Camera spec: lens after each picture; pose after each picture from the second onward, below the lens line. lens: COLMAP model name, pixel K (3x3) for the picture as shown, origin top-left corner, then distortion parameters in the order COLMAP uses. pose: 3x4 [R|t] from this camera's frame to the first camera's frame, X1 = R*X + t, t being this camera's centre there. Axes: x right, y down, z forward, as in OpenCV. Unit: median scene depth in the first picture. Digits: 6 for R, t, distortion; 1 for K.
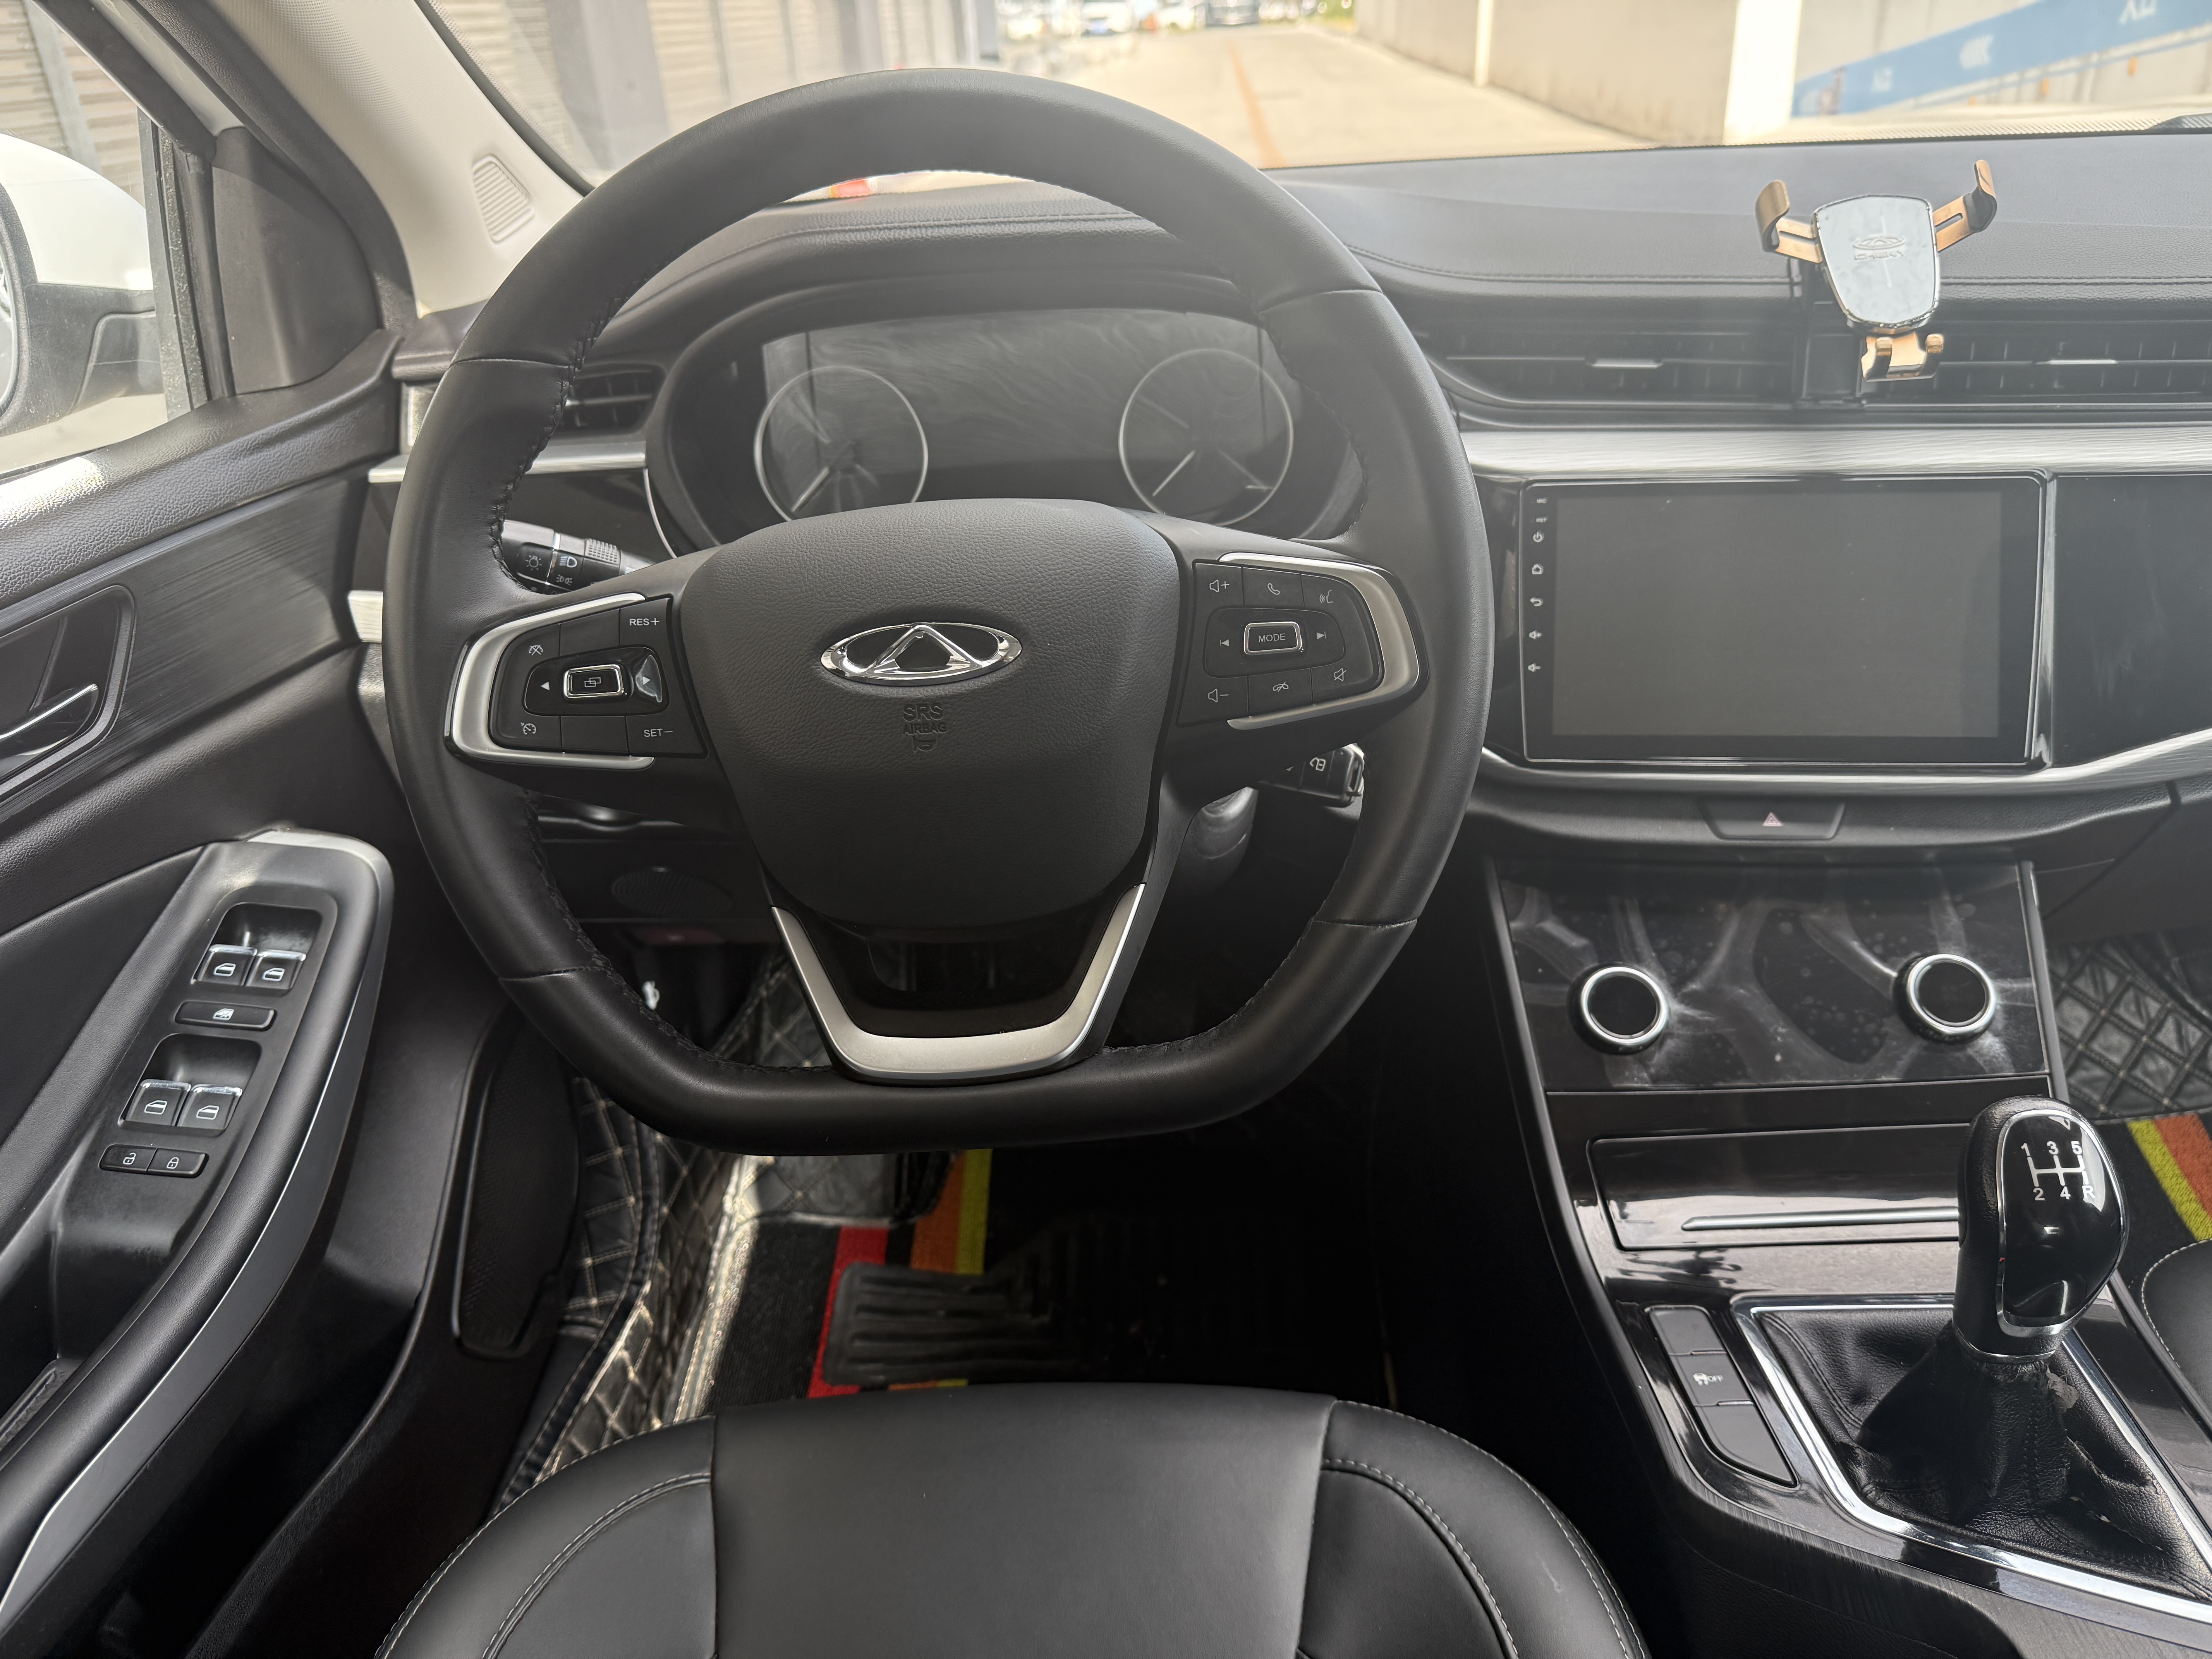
lens RADIAL K [[1524.6, 0, 1036.3], [0, 1524.6, 826.0], [0, 0, 1]] dist [0.004202, -0.003891]
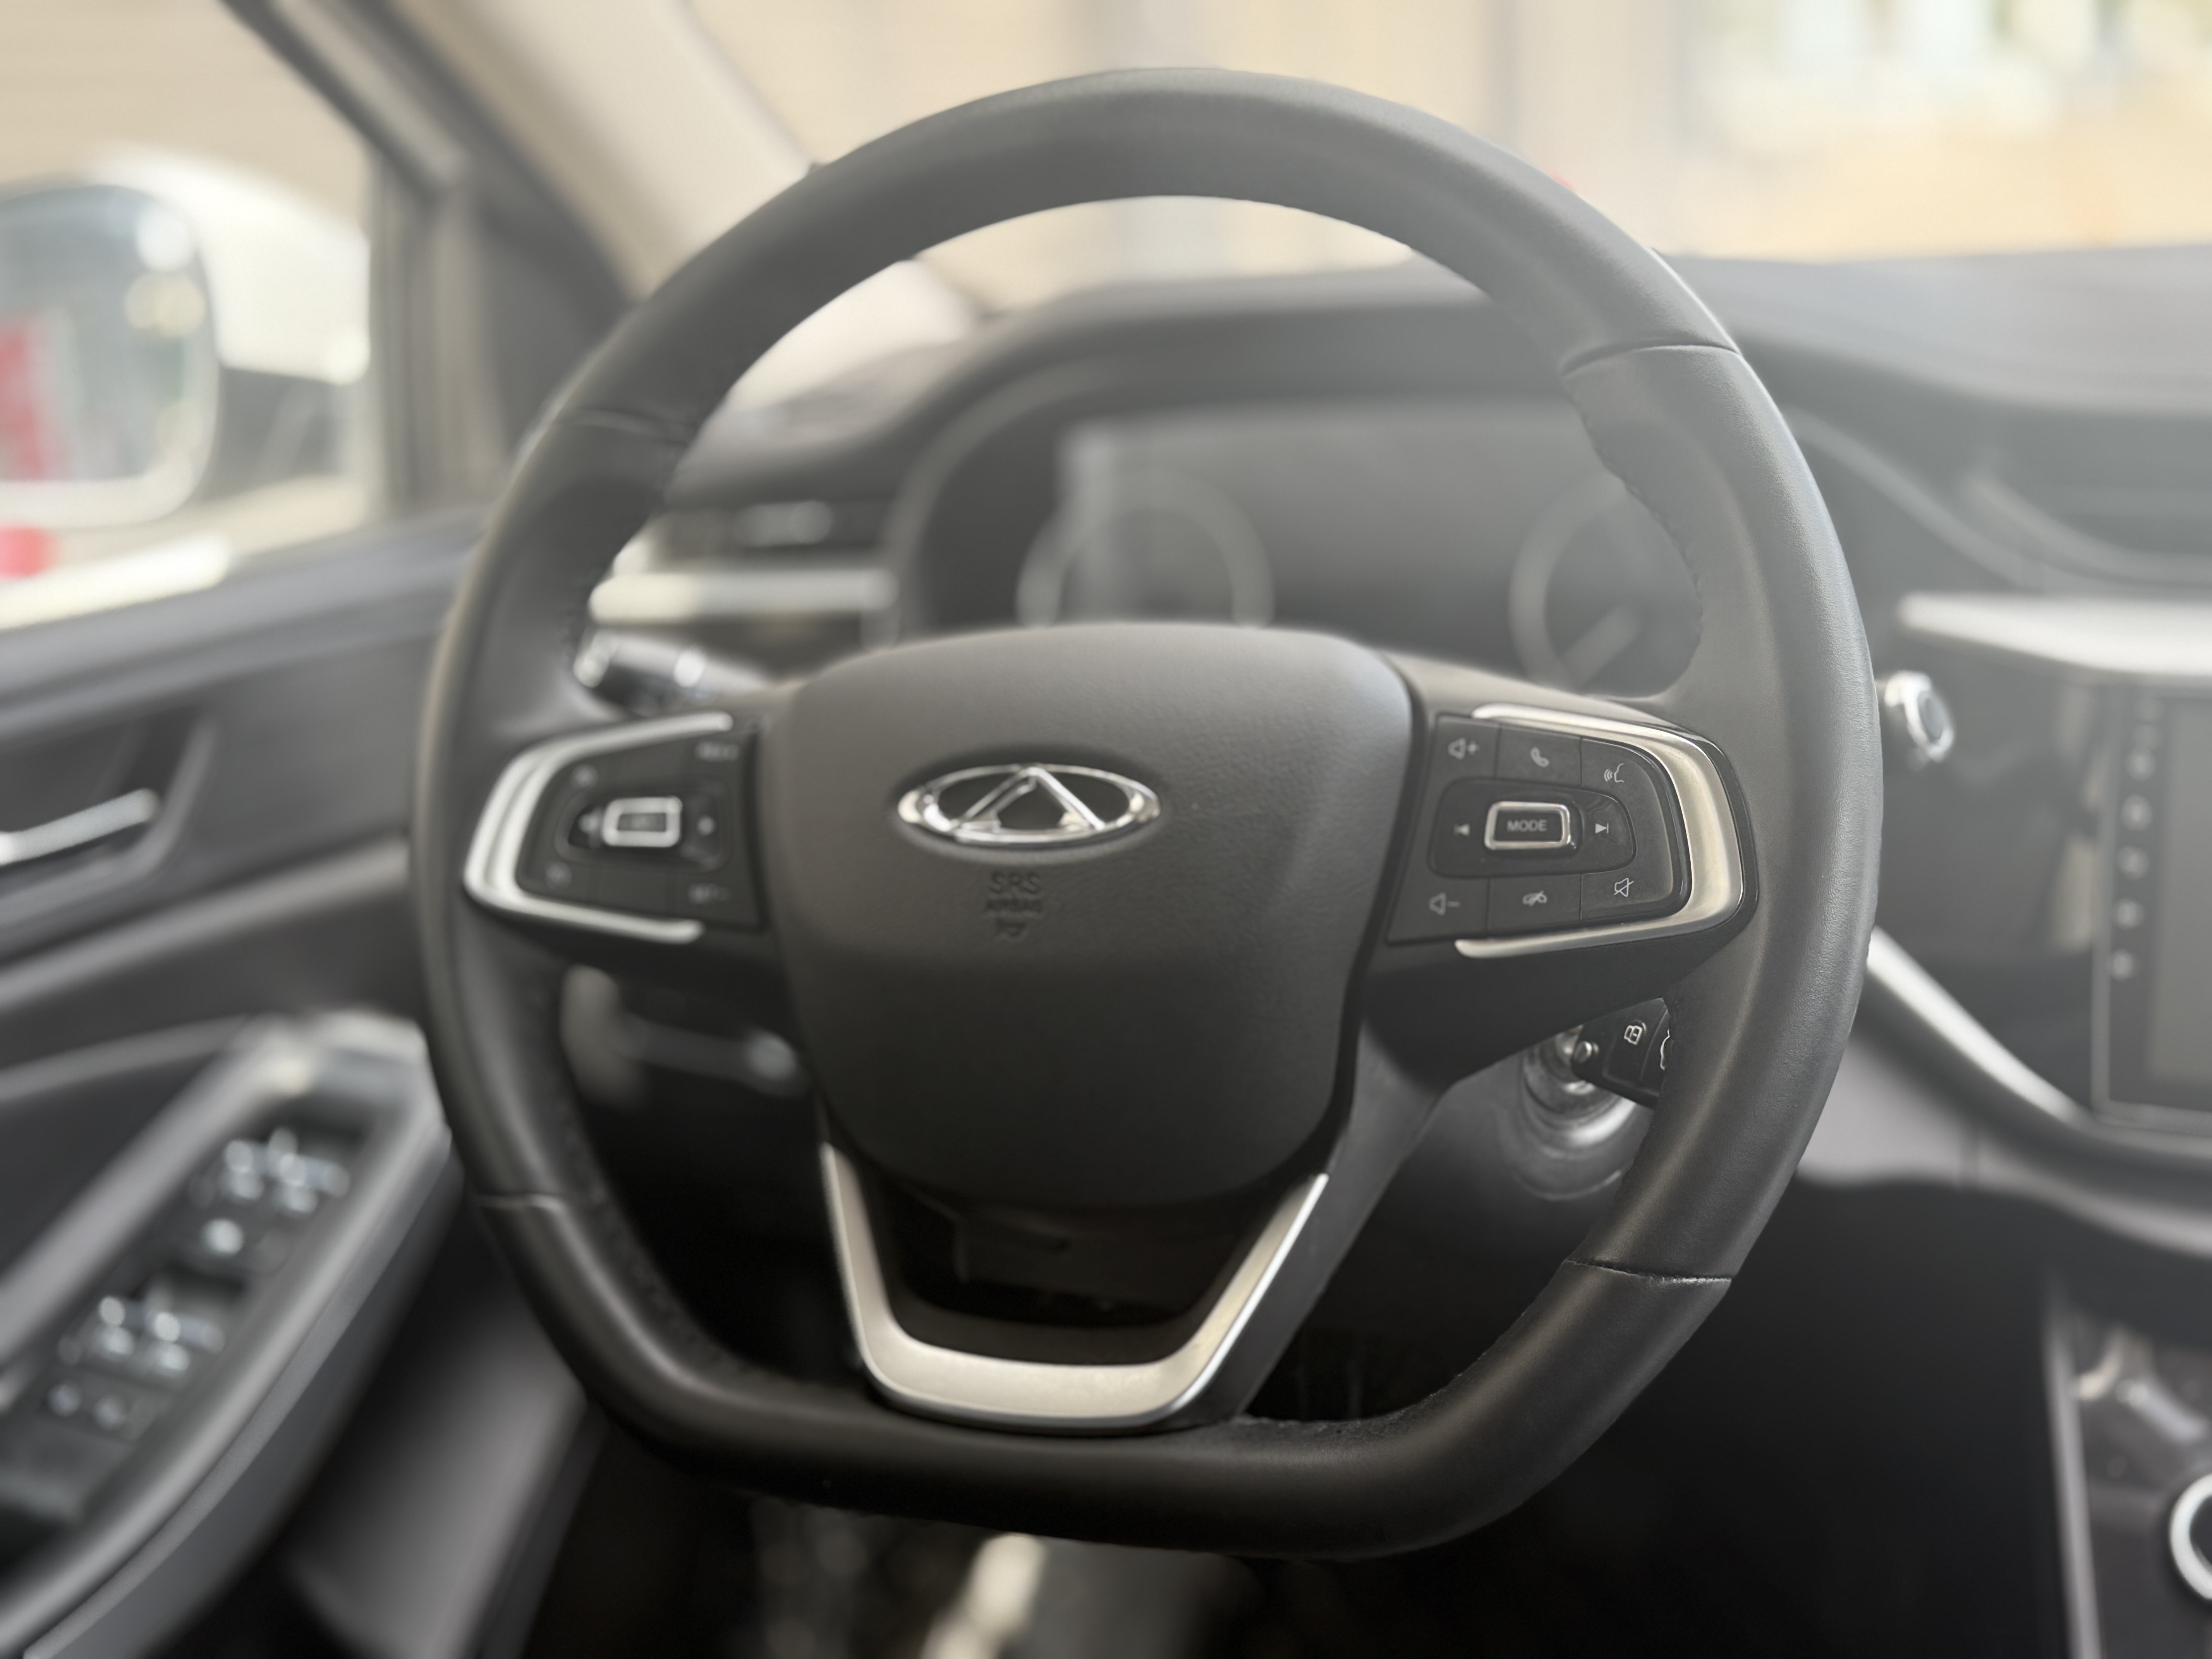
lens RADIAL K [[2280.2, 0, 1106.0], [0, 2280.2, 829.5], [0, 0, 1]] dist [-0.001799, -0.005259]
pose [[0.954800, 0.075508, -0.287498, 0.212872], [-0.127902, 0.977444, -0.168059, 0.058385], [0.268324, 0.197234, 0.942922, -0.008782]]
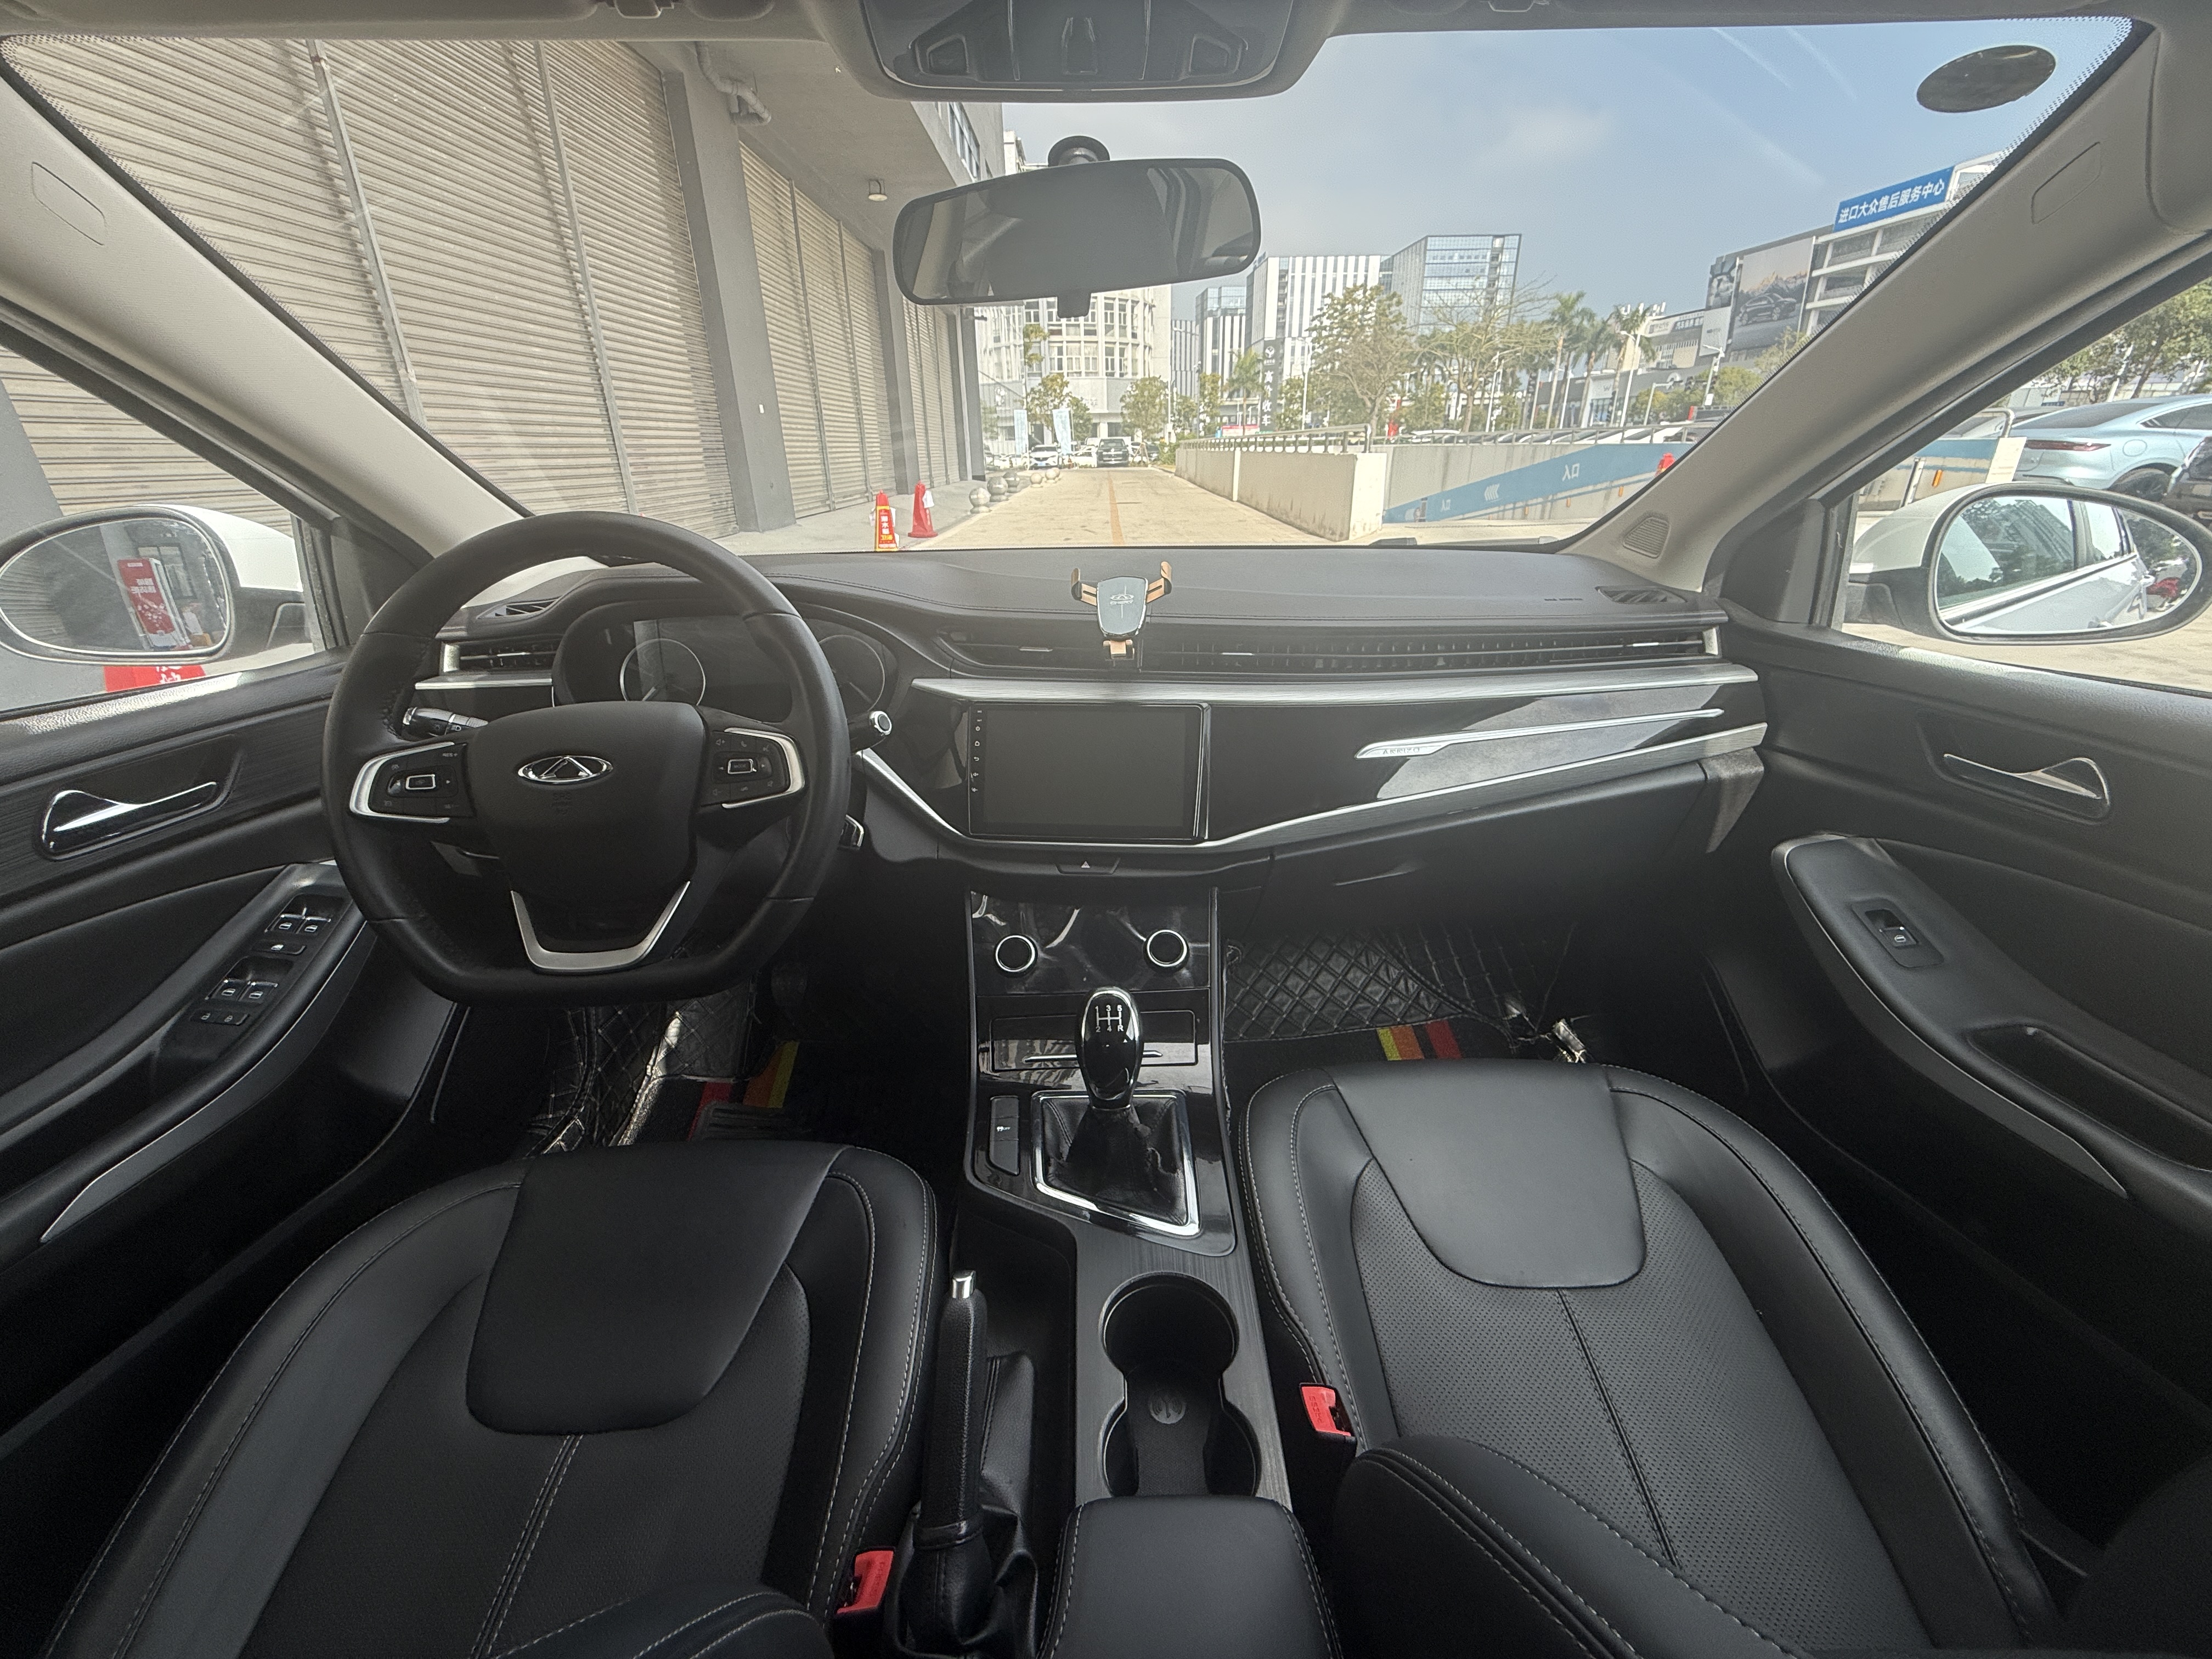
lens RADIAL K [[867.4, 0, 1106.0], [0, 867.4, 829.5], [0, 0, 1]] dist [-0.000631, -0.000273]
pose [[0.998339, 0.016544, 0.055181, 0.491891], [-0.012169, 0.996824, -0.078696, 0.045507], [-0.056308, 0.077894, 0.995370, -0.208819]]
